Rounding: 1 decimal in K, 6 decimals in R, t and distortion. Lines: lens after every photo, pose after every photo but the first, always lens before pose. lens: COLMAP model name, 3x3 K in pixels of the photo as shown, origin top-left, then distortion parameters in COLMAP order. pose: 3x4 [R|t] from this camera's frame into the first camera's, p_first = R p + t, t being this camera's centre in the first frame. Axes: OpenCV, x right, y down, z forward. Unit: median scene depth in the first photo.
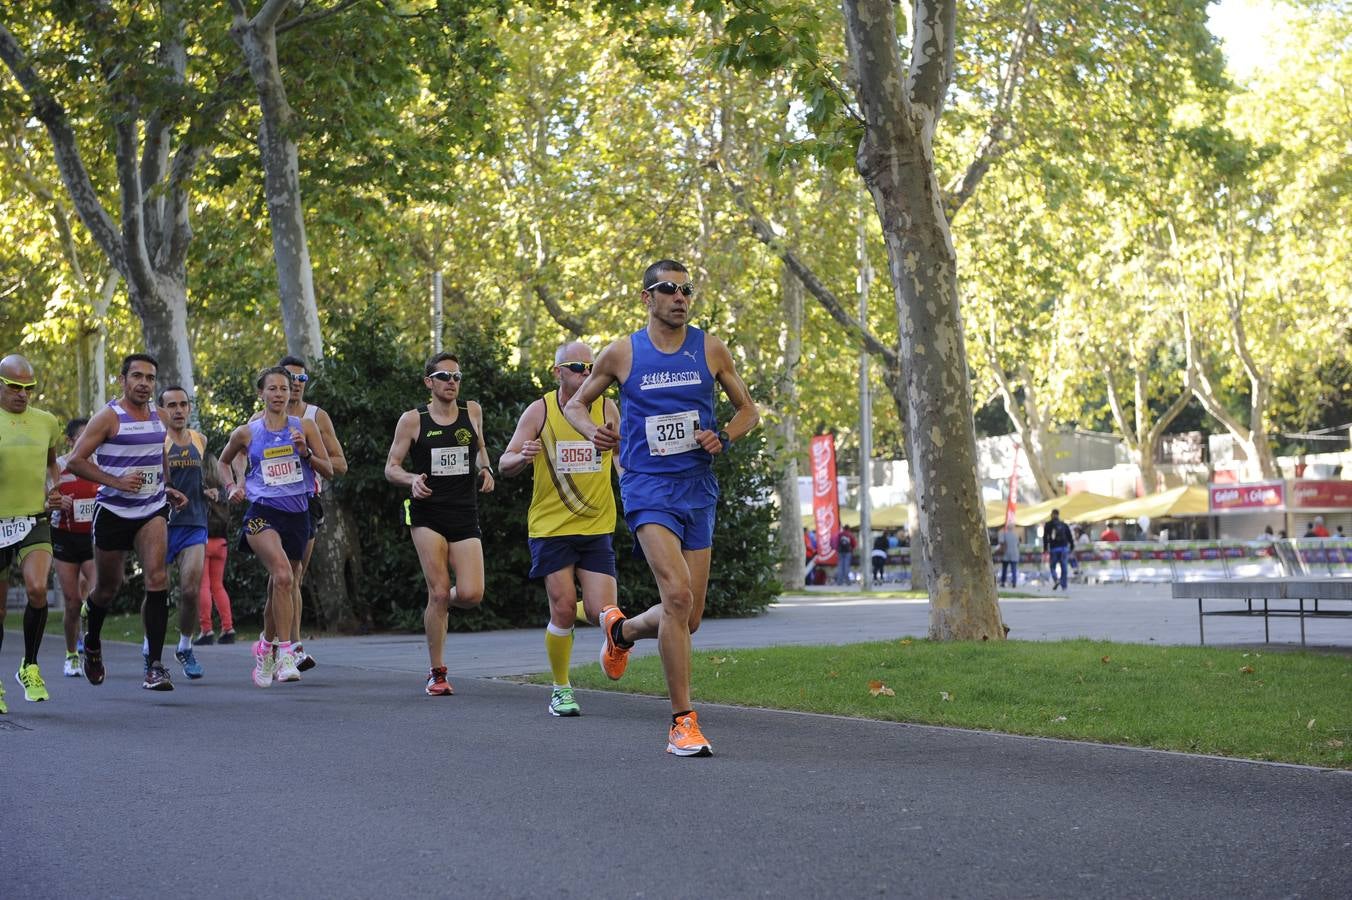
lens RADIAL K [[2573.6, 0, 683.2], [0, 2573.6, 465.5], [0, 0, 1]] dist [0.154789, -0.543857]
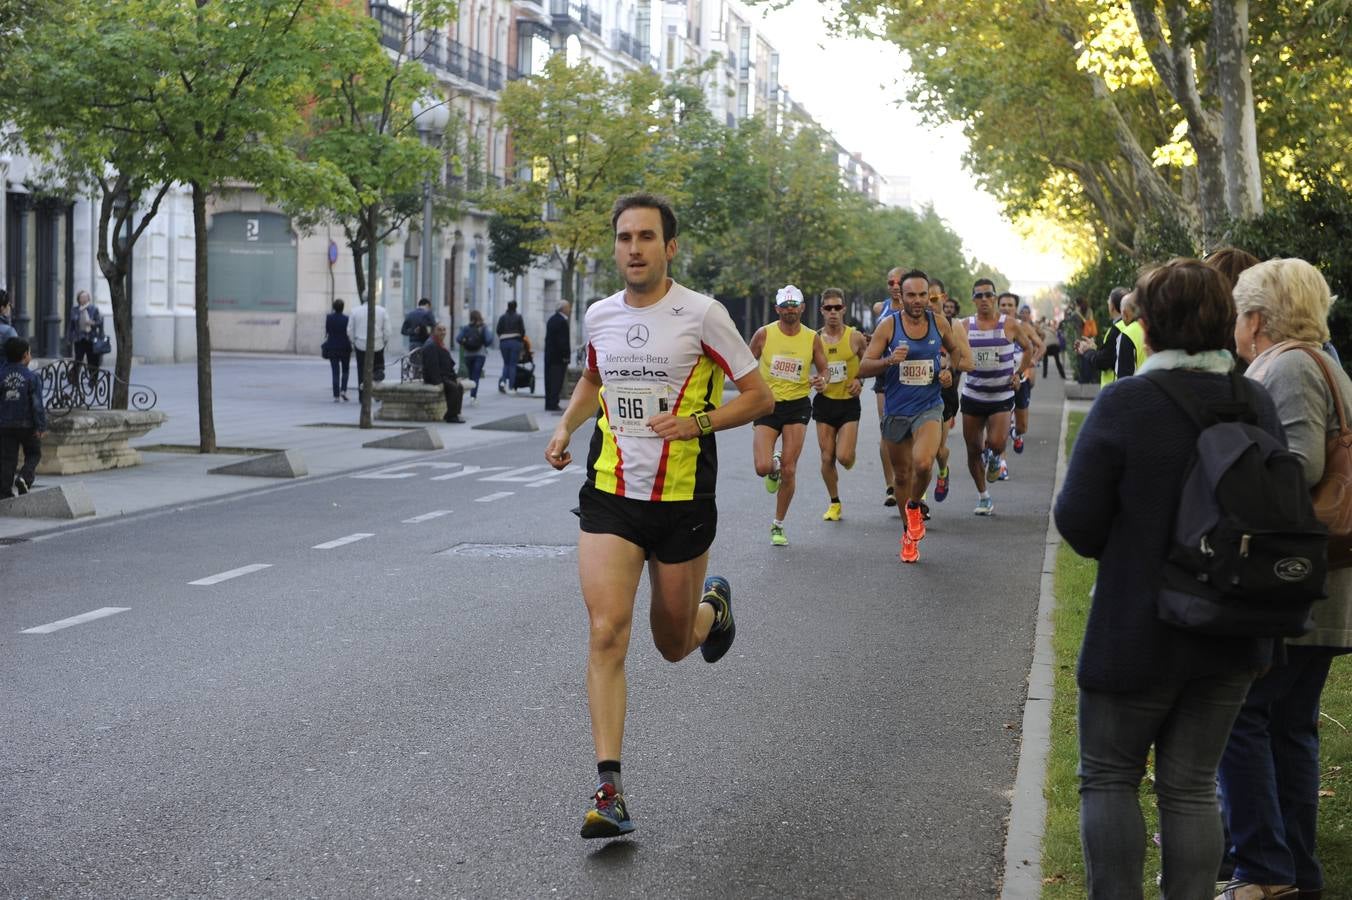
lens RADIAL K [[2573.6, 0, 683.2], [0, 2573.6, 465.5], [0, 0, 1]] dist [0.154789, -0.543857]
pose [[0.843126, 0.063642, -0.533936, 0.123610], [-0.013496, 0.995163, 0.097306, -0.018373], [0.537546, -0.074836, 0.839907, -0.021121]]
